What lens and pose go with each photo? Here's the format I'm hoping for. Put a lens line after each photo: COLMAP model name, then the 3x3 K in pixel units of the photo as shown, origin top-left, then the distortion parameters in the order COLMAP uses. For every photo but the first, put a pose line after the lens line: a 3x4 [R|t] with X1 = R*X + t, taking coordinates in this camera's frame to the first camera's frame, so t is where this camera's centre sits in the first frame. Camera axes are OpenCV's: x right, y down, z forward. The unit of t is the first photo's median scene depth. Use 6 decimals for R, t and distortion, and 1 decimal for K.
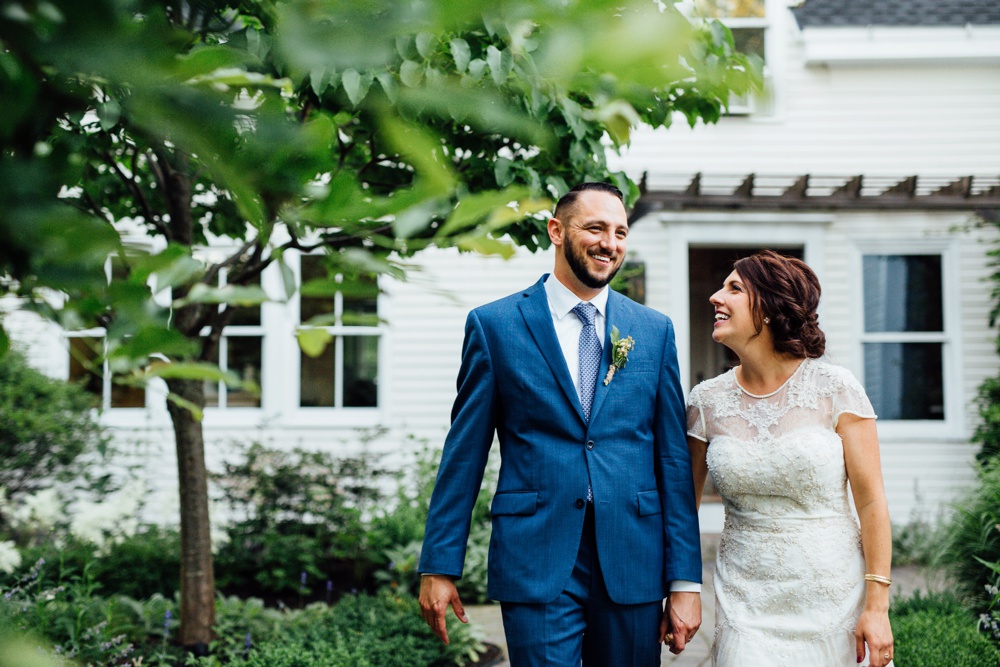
lens RADIAL K [[1474.8, 0, 504.9], [0, 1474.8, 334.6], [0, 0, 1]] dist [0.008924, 0.000000]
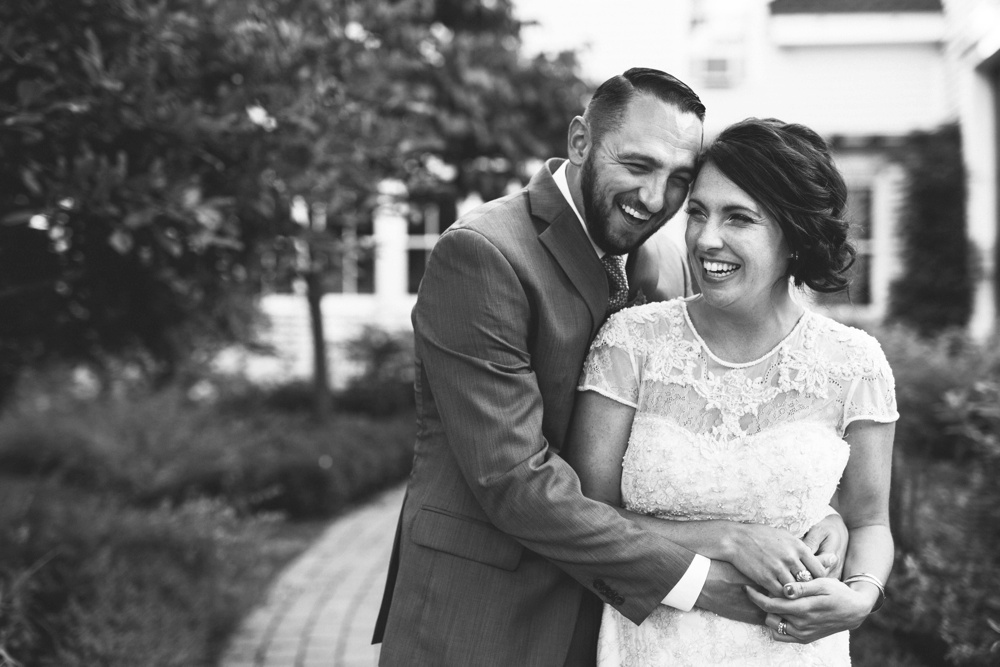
lens RADIAL K [[1372.6, 0, 487.8], [0, 1372.6, 356.8], [0, 0, 1]] dist [0.055346, 0.000000]
pose [[0.994116, 0.013578, -0.107465, 0.094965], [-0.003558, 0.995670, 0.092890, -0.019199], [0.108261, -0.091961, 0.989860, -0.332037]]
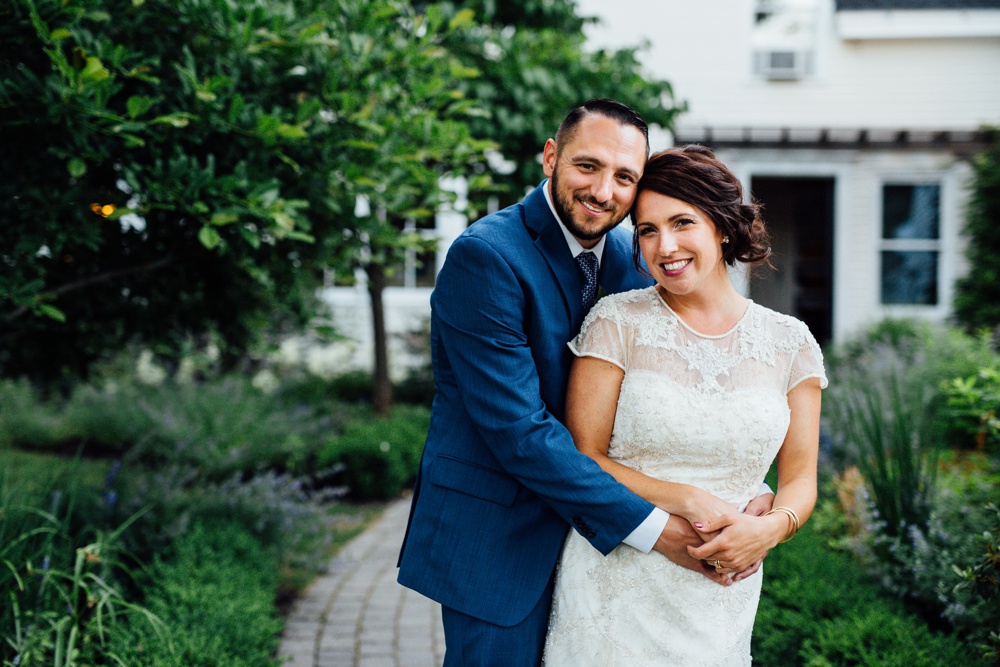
lens RADIAL K [[1474.8, 0, 500.8], [0, 1474.8, 341.9], [0, 0, 1]] dist [0.008924, 0.000000]
pose [[0.988895, 0.025346, -0.146441, 0.111496], [-0.013129, 0.996396, 0.083797, -0.021381], [0.148037, -0.080944, 0.985664, -0.408455]]
